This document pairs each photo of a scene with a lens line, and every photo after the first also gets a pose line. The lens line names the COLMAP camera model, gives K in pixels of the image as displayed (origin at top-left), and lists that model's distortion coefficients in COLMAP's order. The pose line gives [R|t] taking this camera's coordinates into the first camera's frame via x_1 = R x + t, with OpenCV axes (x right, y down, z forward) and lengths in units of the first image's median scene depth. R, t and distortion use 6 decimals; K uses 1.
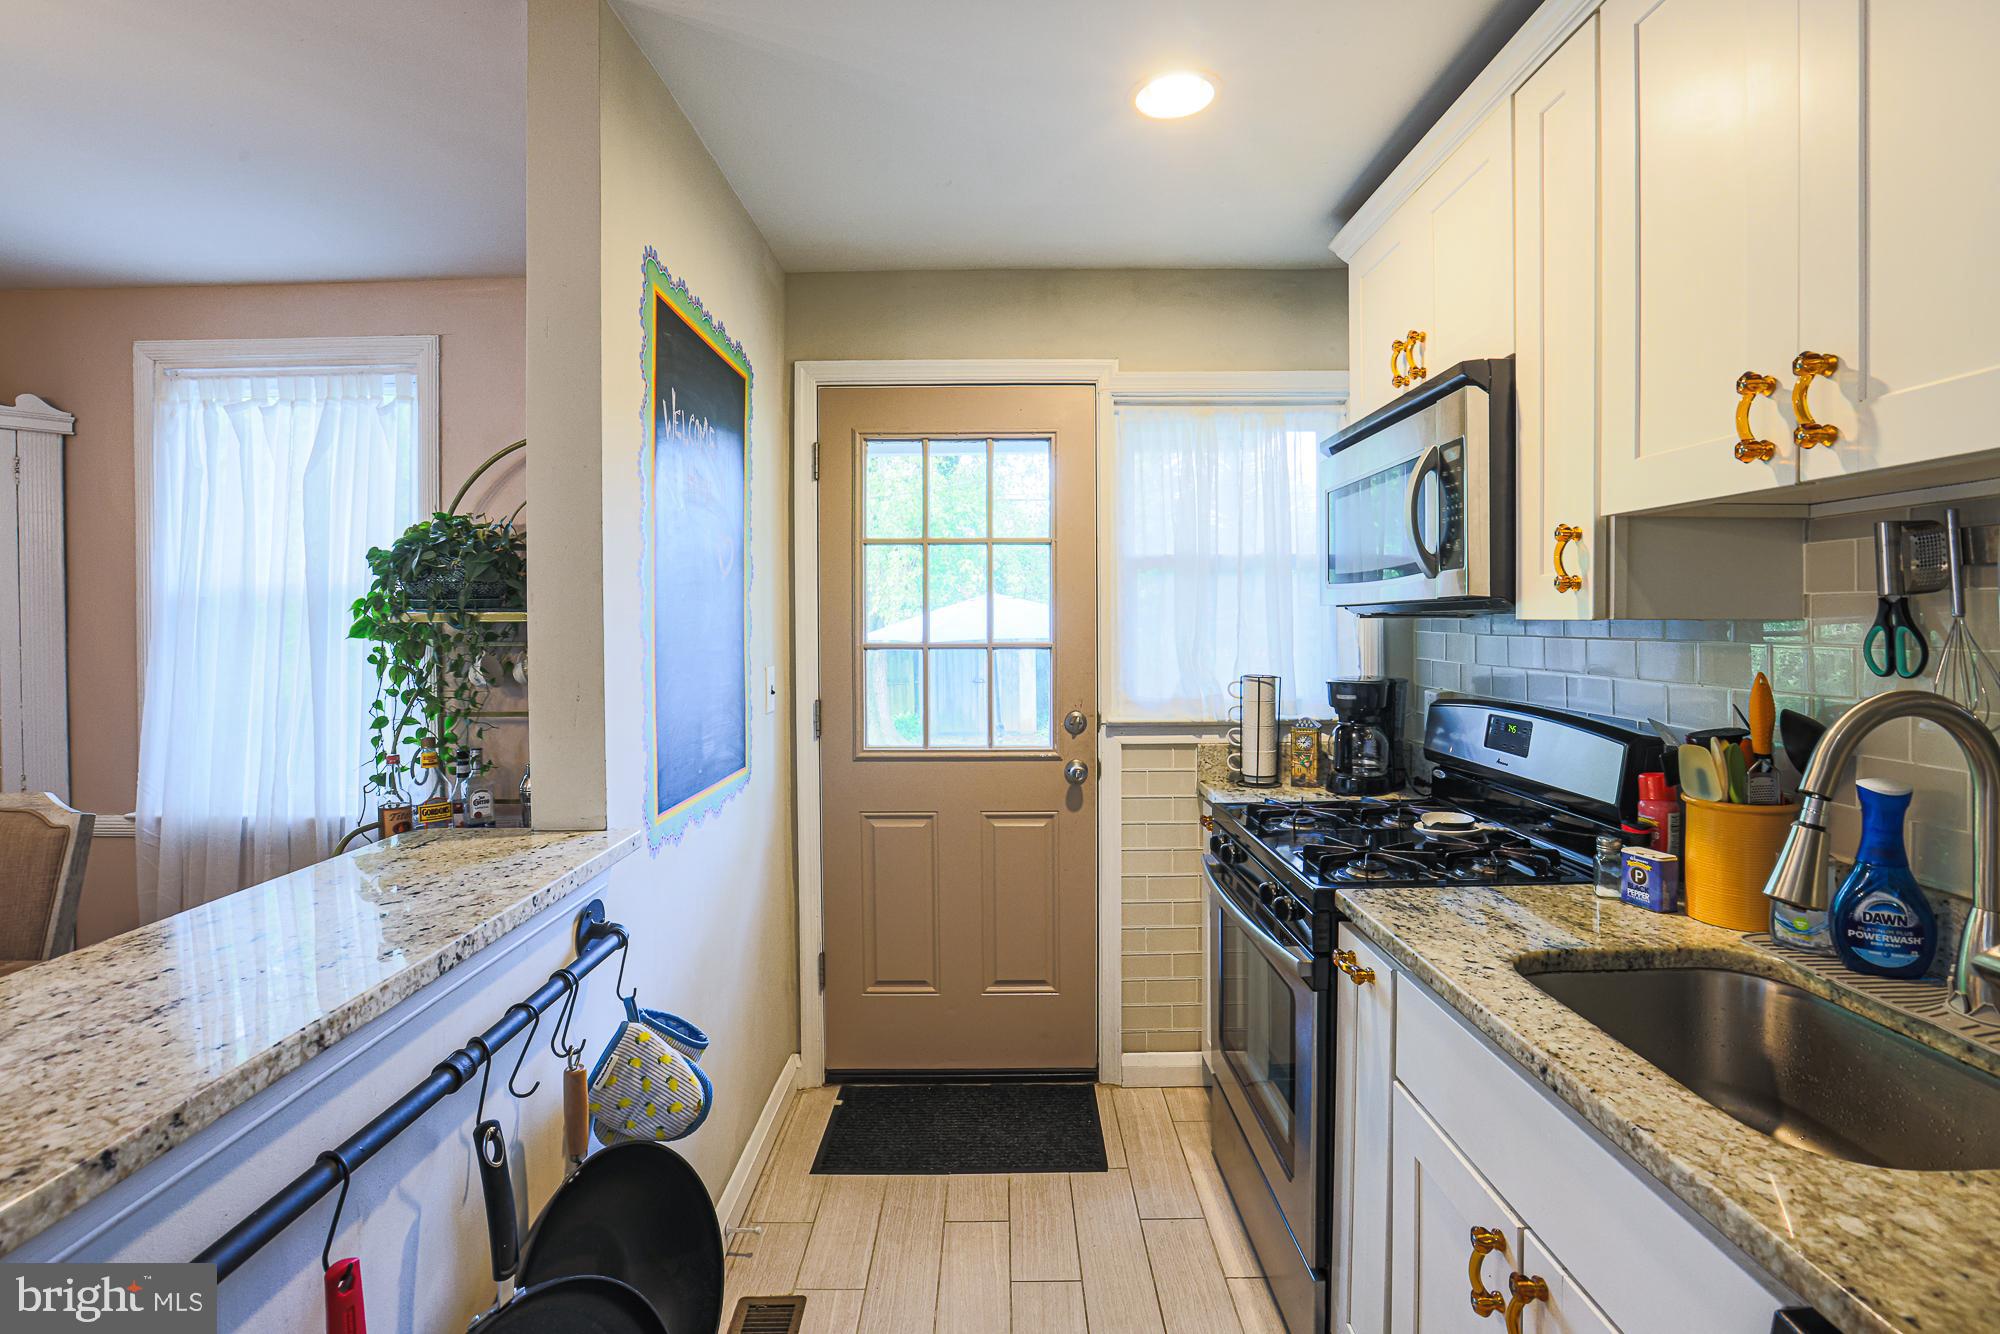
lens RADIAL K [[925.7, 0, 1006.5], [0, 925.7, 631.0], [0, 0, 1]] dist [-0.049949, 0.014234]
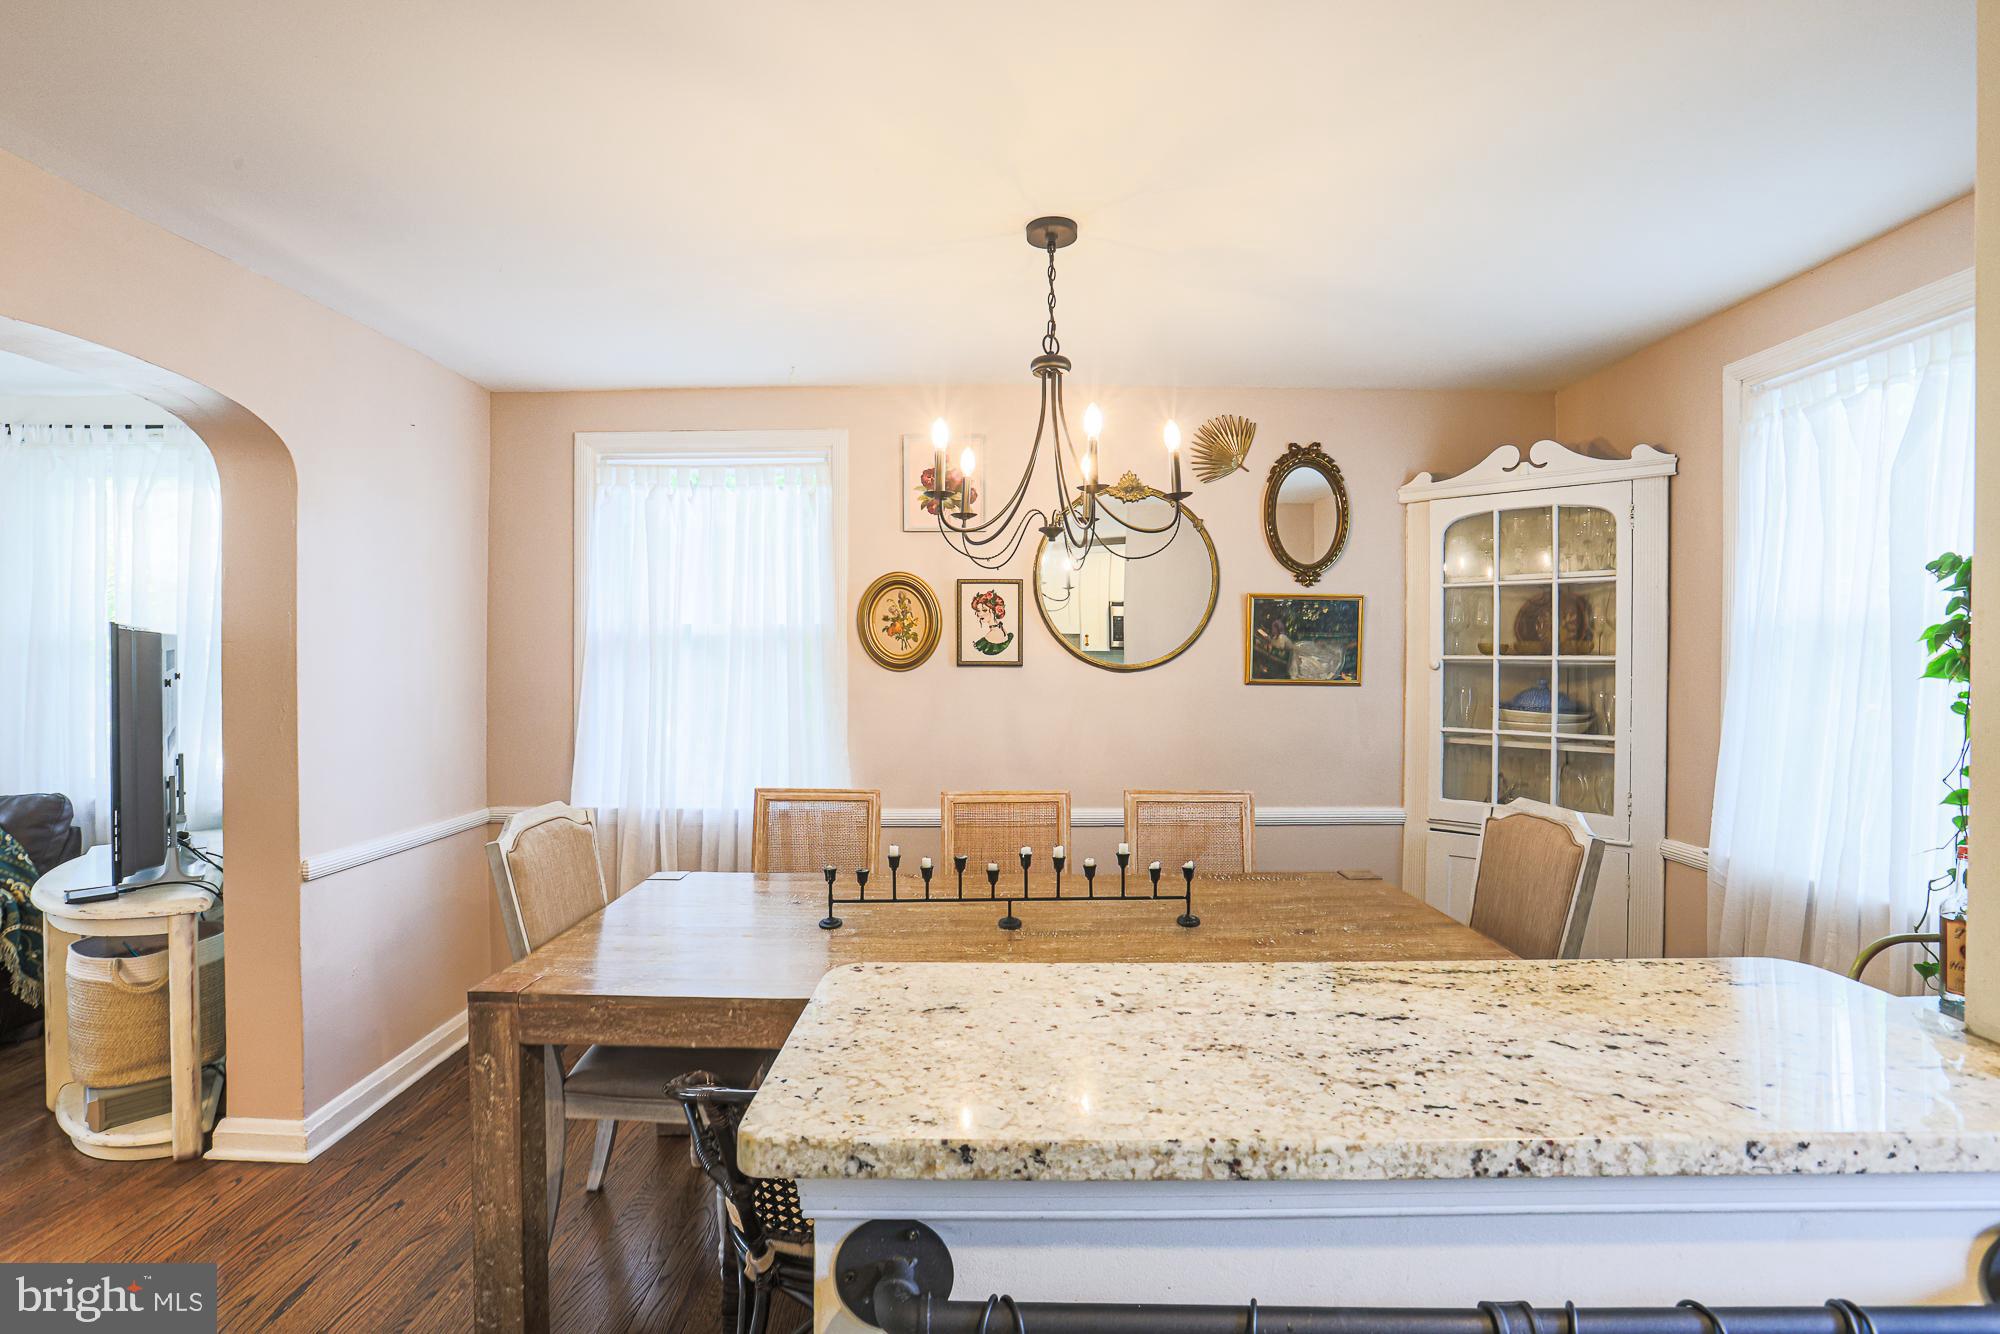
lens RADIAL K [[925.7, 0, 994.5], [0, 925.7, 654.5], [0, 0, 1]] dist [-0.049949, 0.014234]
pose [[-0.019379, 0.005841, -0.999795, 0.028369], [-0.014413, 0.999877, 0.006121, -0.006031], [0.999708, 0.014528, -0.019292, 0.303115]]
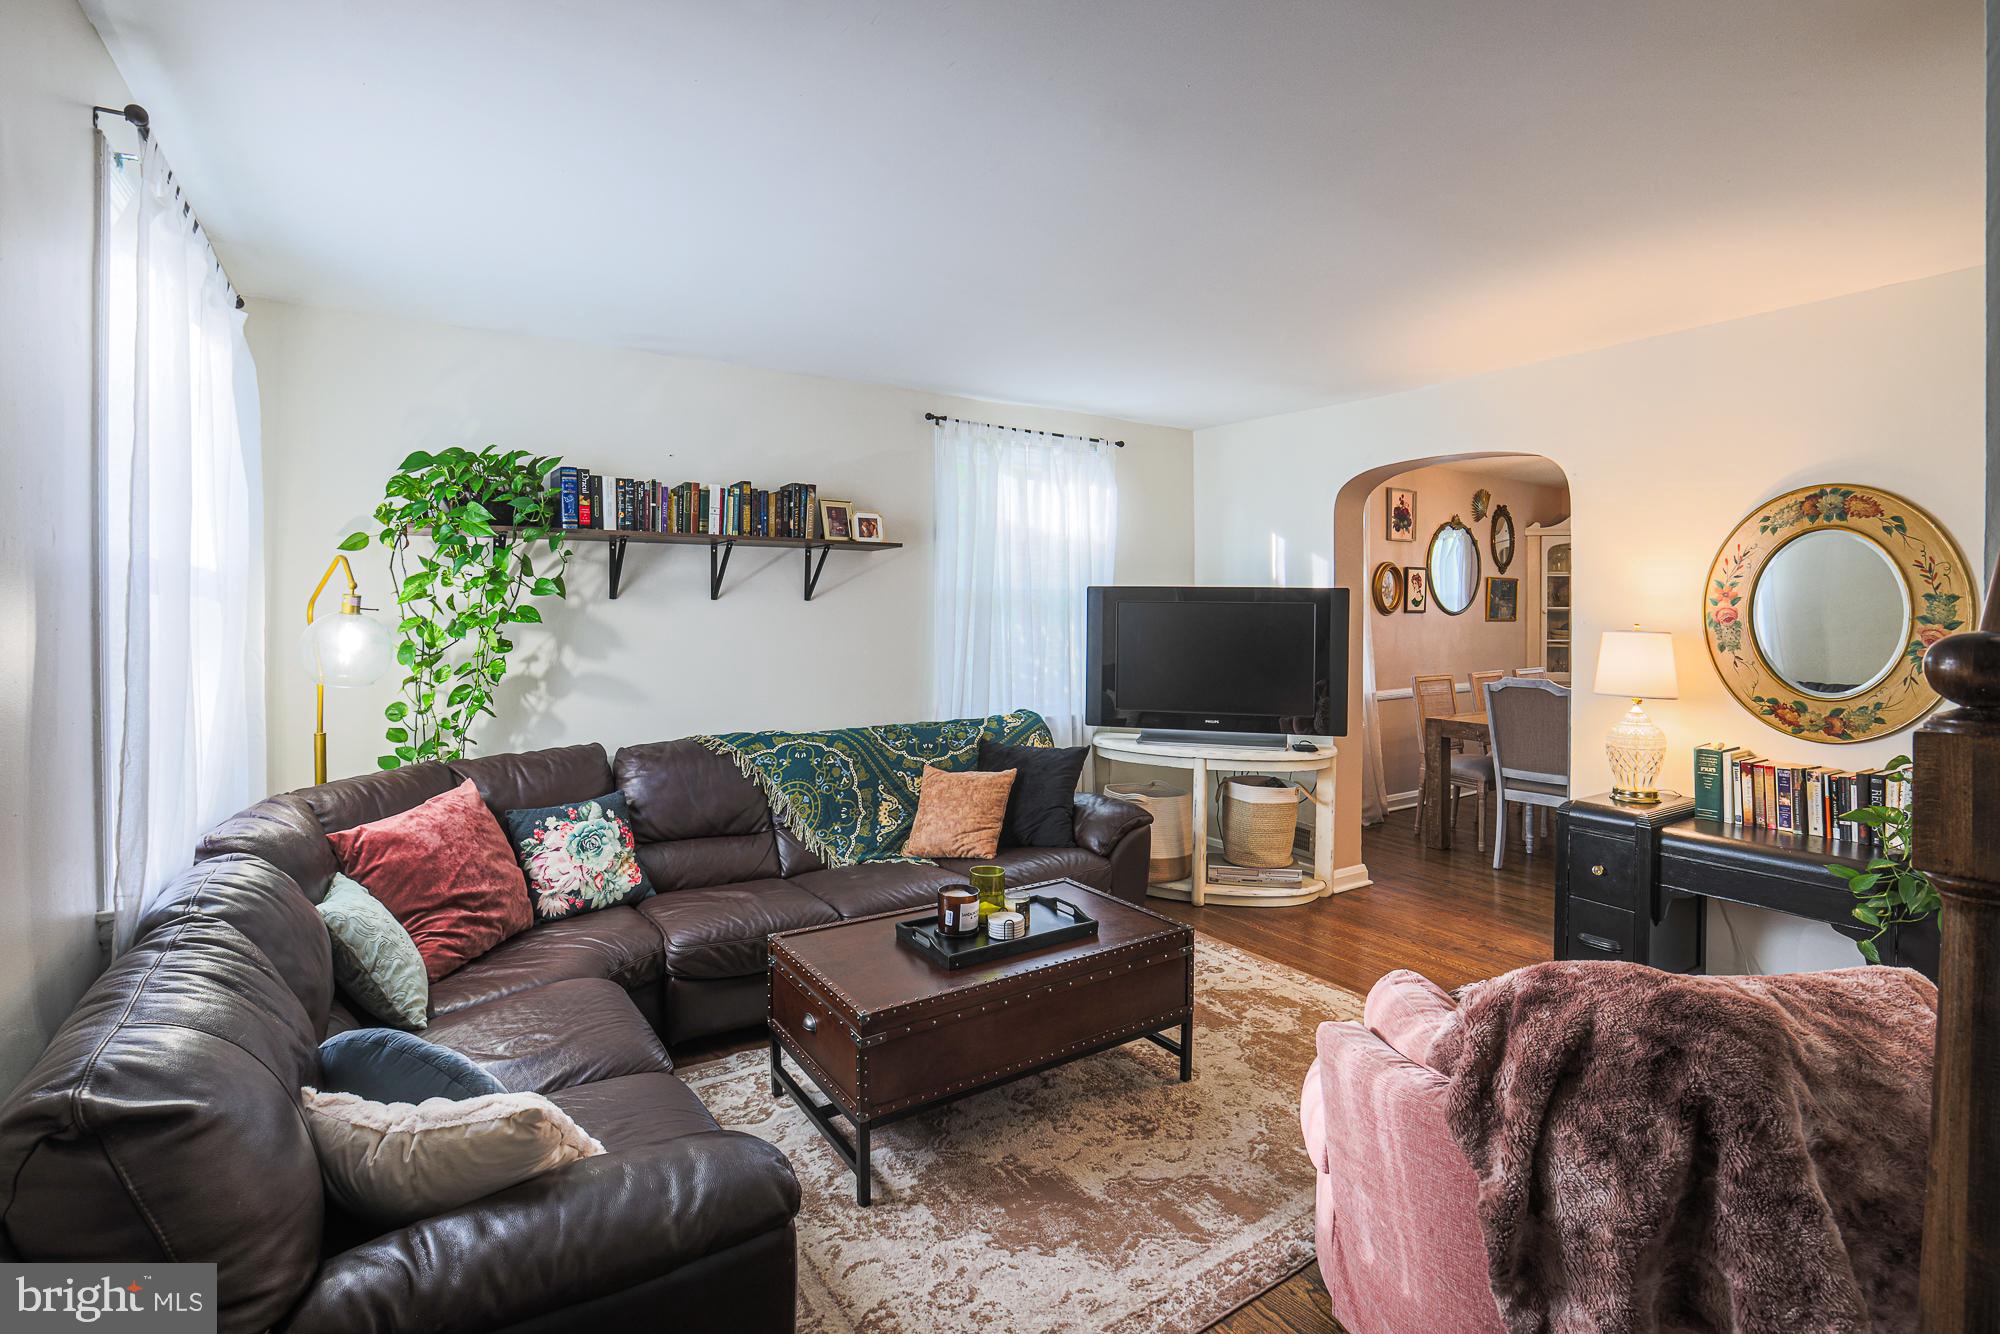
lens RADIAL K [[925.7, 0, 1012.0], [0, 925.7, 615.8], [0, 0, 1]] dist [-0.049949, 0.014234]
pose [[0.543721, 0.011286, -0.839190, 0.260699], [-0.012500, 0.999908, 0.005348, 0.039064], [0.839173, 0.007582, 0.543812, -2.766841]]
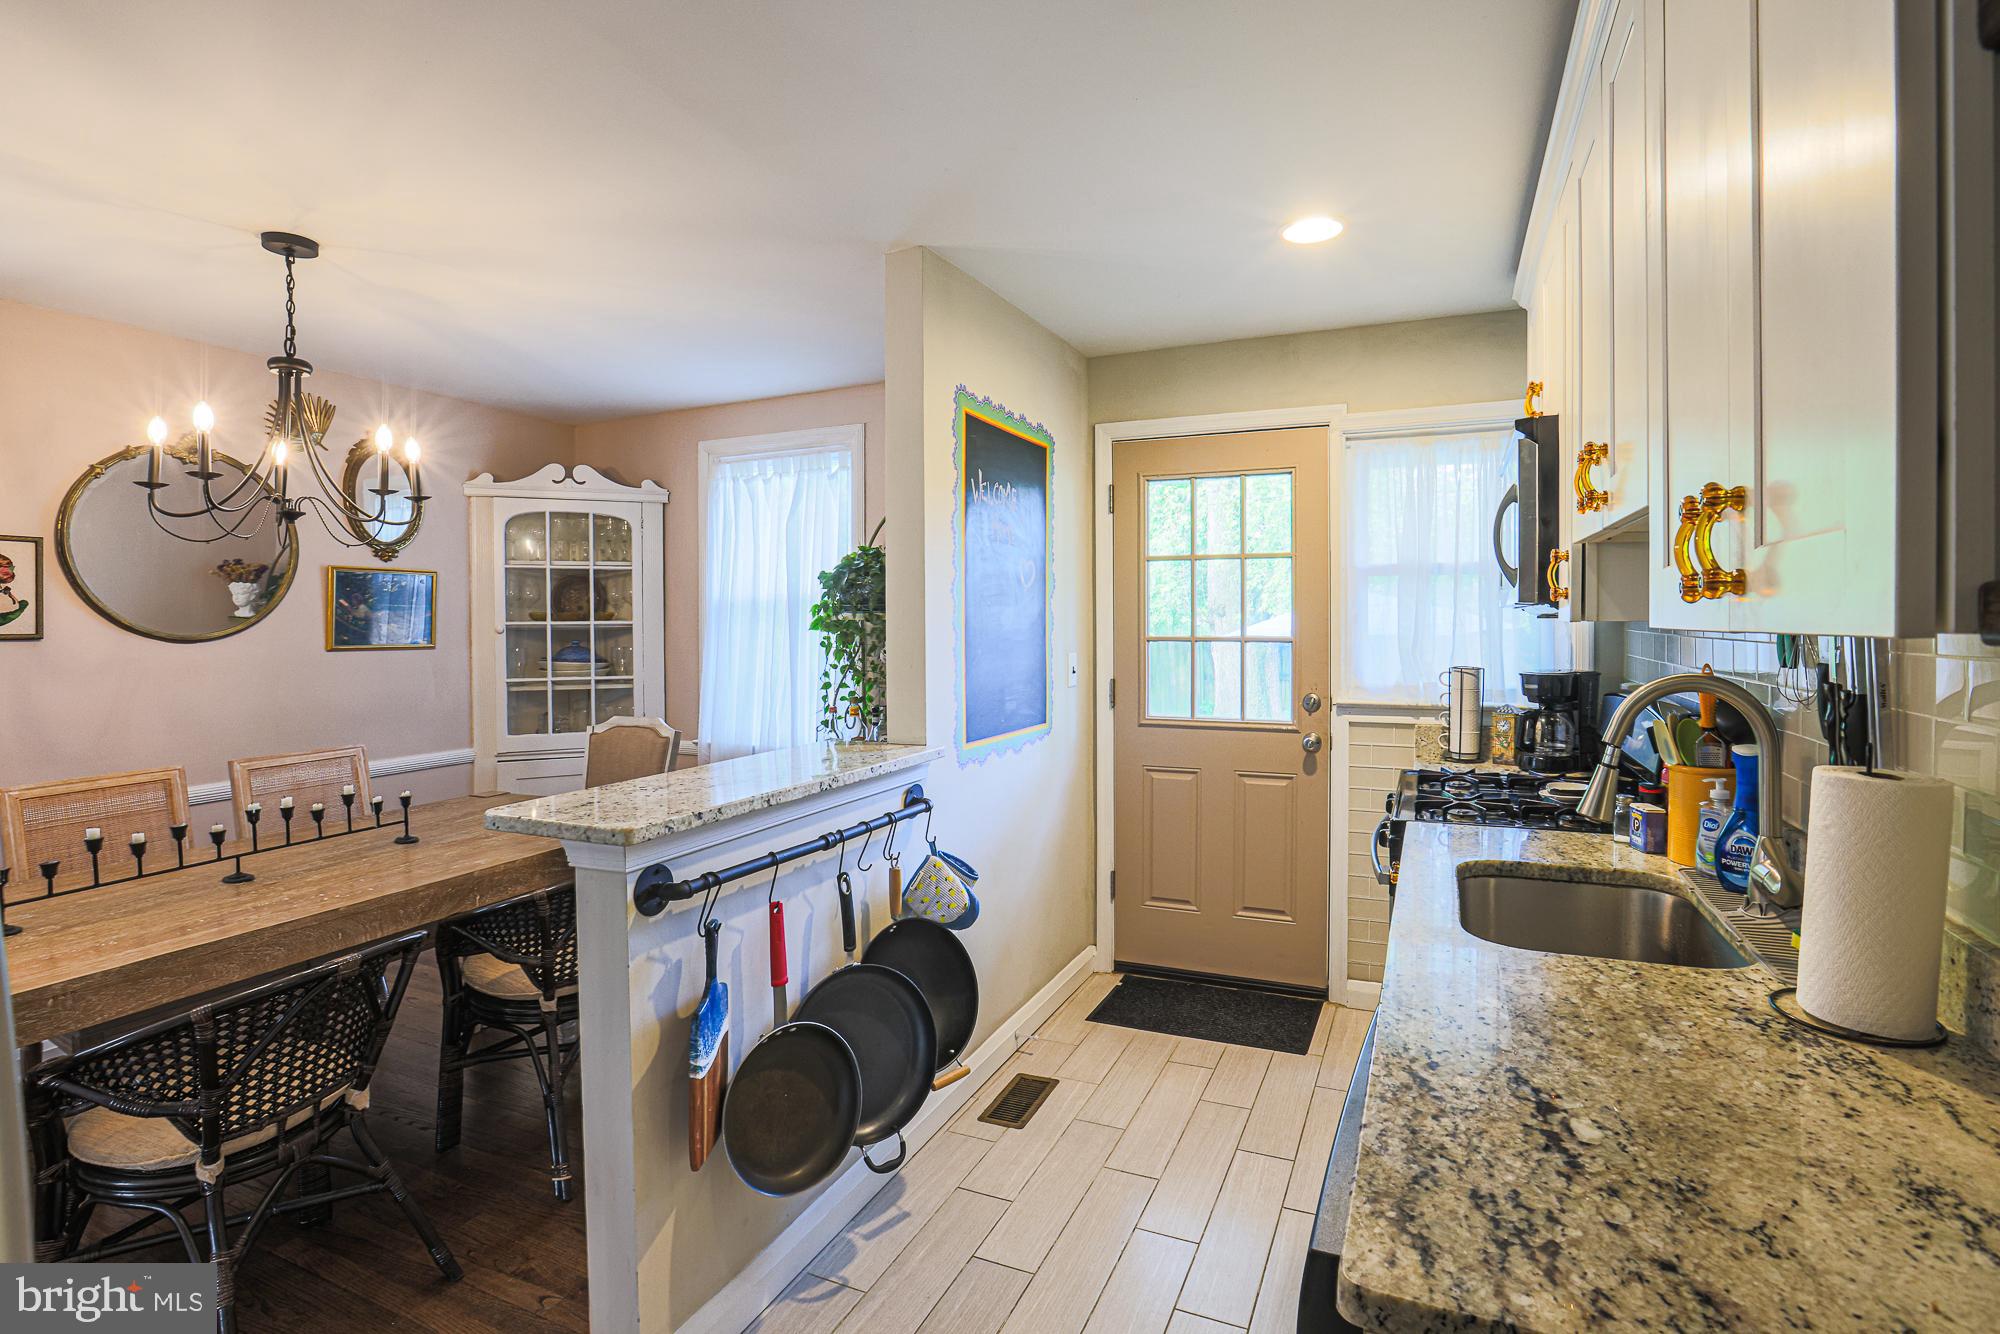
lens RADIAL K [[929.3, 0, 1052.6], [0, 929.3, 630.1], [0, 0, 1]] dist [-0.052905, 0.010125]
pose [[0.921338, 0.005429, -0.388724, 0.328290], [-0.003736, 0.999980, 0.005111, -0.002497], [0.388744, -0.003256, 0.921340, -0.358435]]
